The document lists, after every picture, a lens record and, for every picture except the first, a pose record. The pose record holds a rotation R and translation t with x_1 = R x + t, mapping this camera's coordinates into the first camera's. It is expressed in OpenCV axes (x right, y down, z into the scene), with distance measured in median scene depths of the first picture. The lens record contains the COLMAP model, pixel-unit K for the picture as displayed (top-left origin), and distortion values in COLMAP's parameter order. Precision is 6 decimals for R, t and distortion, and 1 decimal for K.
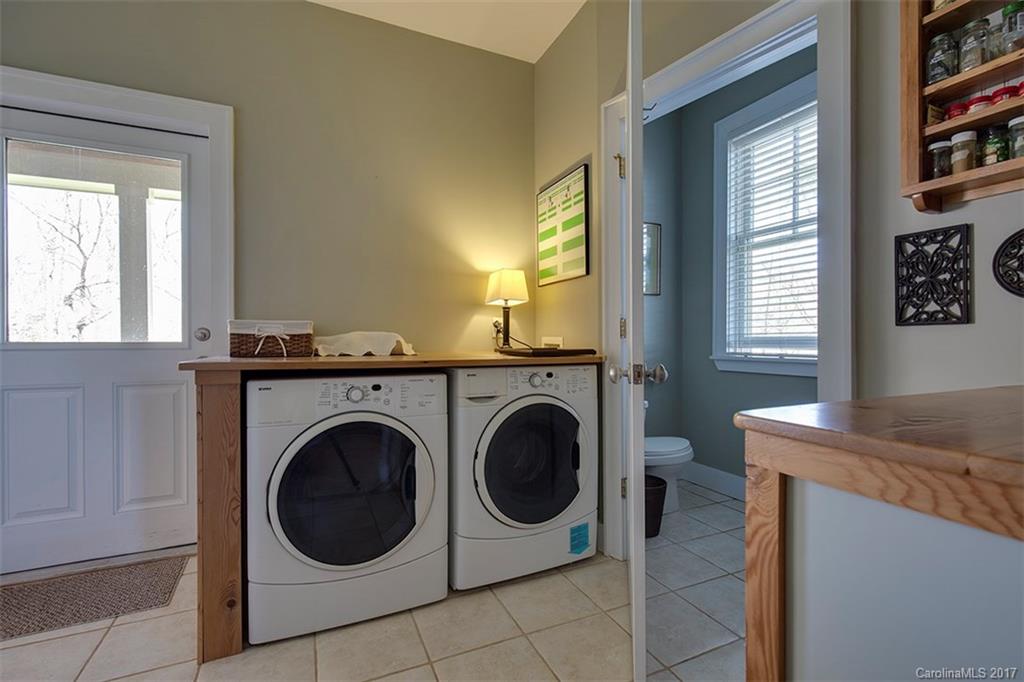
lens RADIAL K [[466.1, 0, 514.0], [0, 466.1, 338.0], [0, 0, 1]] dist [-0.001349, -0.000099]
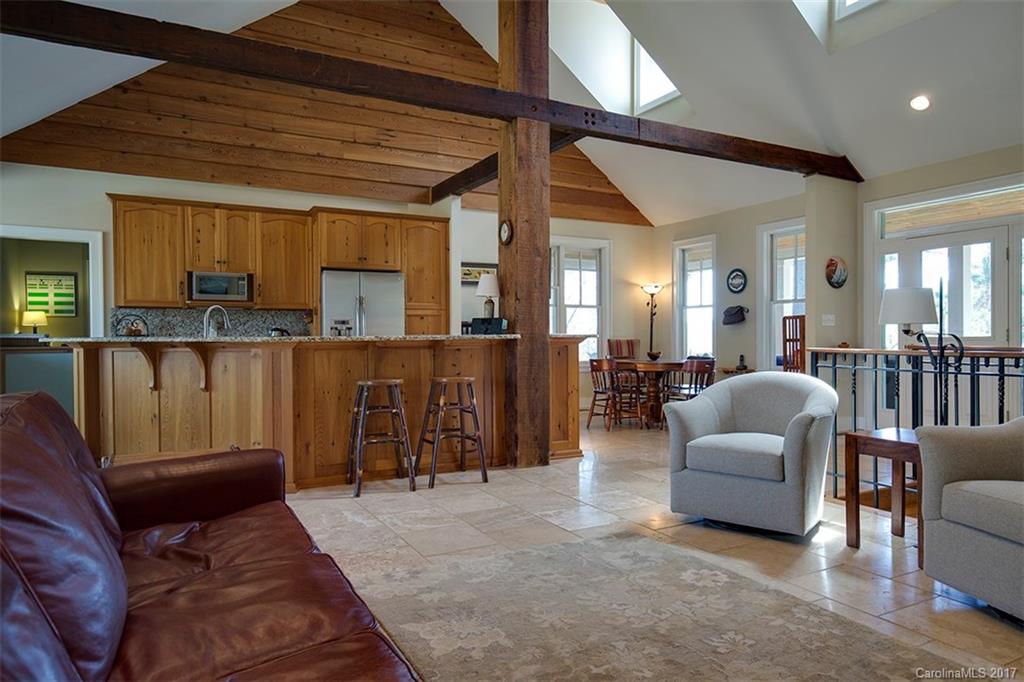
lens RADIAL K [[652.1, 0, 515.0], [0, 652.1, 343.5], [0, 0, 1]] dist [0.016960, -0.003646]
pose [[-0.069979, -0.007482, 0.997520, -3.449924], [0.008282, 0.999933, 0.008081, 0.008881], [-0.997514, 0.008827, -0.069912, -1.145647]]
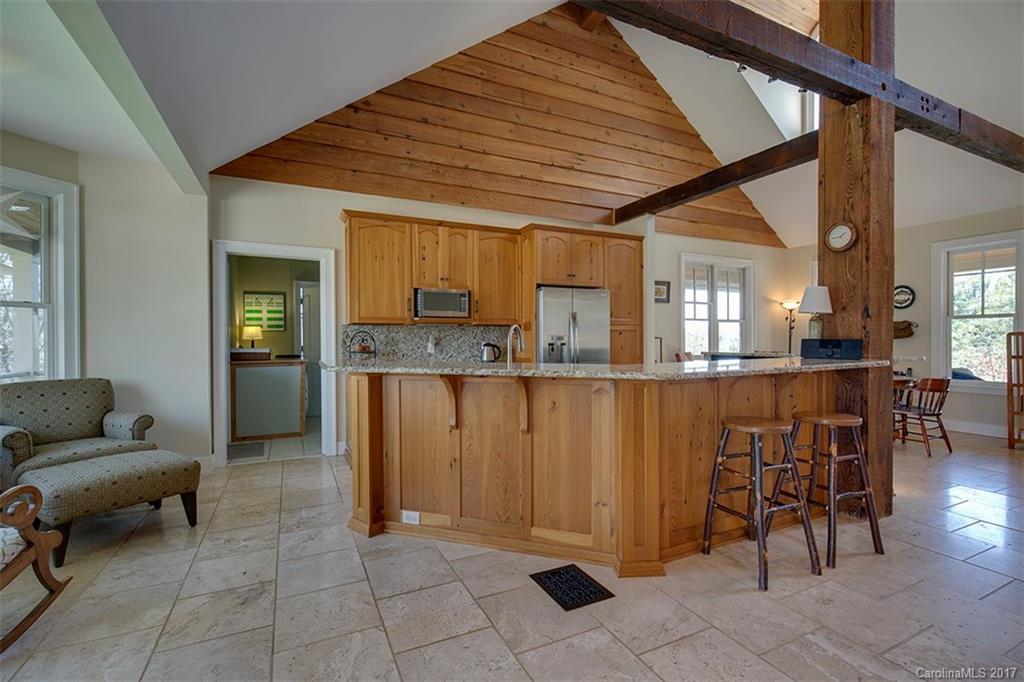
lens RADIAL K [[466.1, 0, 515.1], [0, 466.1, 342.8], [0, 0, 1]] dist [-0.001349, -0.000099]
pose [[-0.021227, -0.003059, 0.999770, -2.626601], [0.006984, 0.999970, 0.003208, -0.052886], [-0.999750, 0.007051, -0.021205, -0.388983]]
